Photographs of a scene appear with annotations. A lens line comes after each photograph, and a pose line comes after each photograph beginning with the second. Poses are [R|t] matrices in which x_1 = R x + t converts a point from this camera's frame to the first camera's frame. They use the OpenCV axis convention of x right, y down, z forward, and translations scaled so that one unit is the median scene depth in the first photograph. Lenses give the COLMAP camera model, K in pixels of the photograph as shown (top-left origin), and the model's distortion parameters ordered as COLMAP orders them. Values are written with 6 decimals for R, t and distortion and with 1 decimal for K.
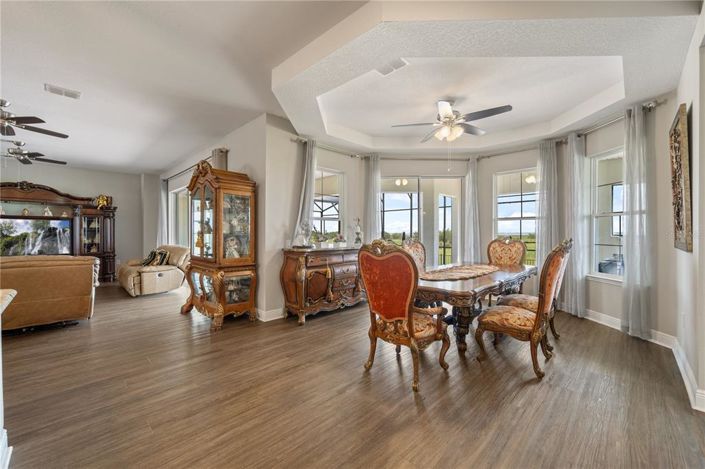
lens RADIAL K [[284.4, 0, 349.6], [0, 284.4, 232.5], [0, 0, 1]] dist [0.001138, 0.000049]
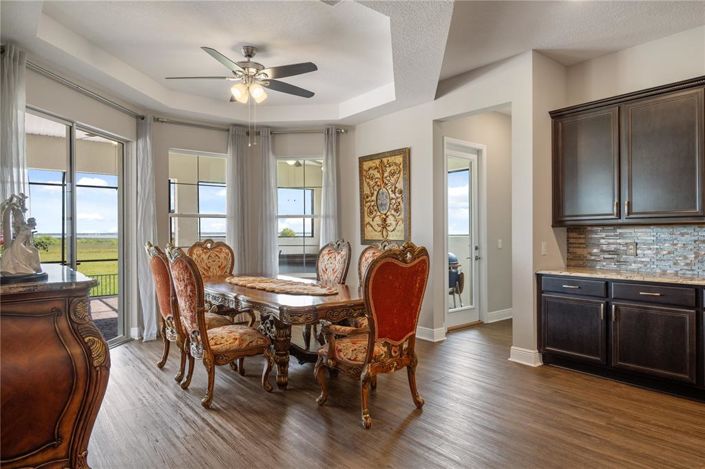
lens RADIAL K [[432.6, 0, 353.5], [0, 432.6, 235.8], [0, 0, 1]] dist [0.000914, 0.000013]
pose [[0.115785, -0.004408, 0.993265, -0.616078], [0.001800, 0.999989, 0.004228, 0.000796], [-0.993273, 0.001298, 0.115791, 0.555830]]
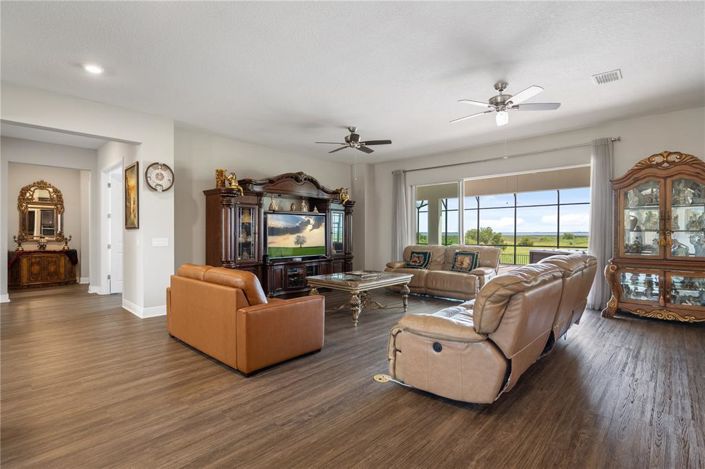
lens RADIAL K [[334.9, 0, 355.2], [0, 334.9, 233.0], [0, 0, 1]] dist [-0.013836, -0.001020]
pose [[0.999327, -0.000709, 0.036664, -1.544172], [0.000486, 0.999981, 0.006083, 0.002345], [-0.036668, -0.006061, 0.999309, -0.054503]]
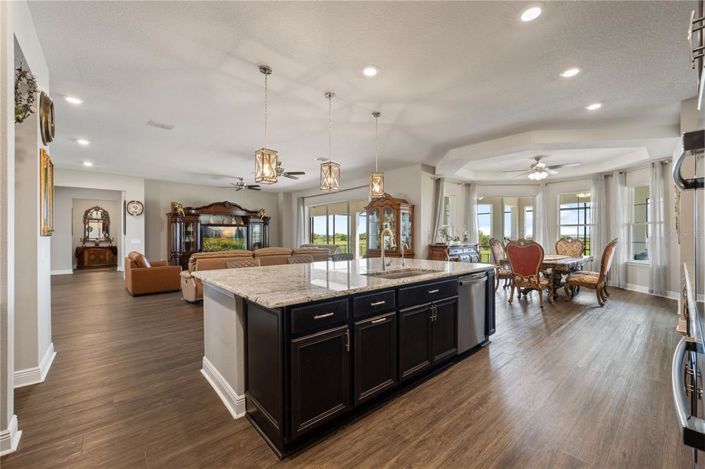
lens RADIAL K [[280.4, 0, 351.4], [0, 280.4, 235.0], [0, 0, 1]] dist [0.000257, 0.000376]
pose [[0.996928, -0.001692, -0.078300, -0.555261], [0.001823, 0.999997, 0.001593, -0.002632], [0.078297, -0.001731, 0.996929, -0.660563]]
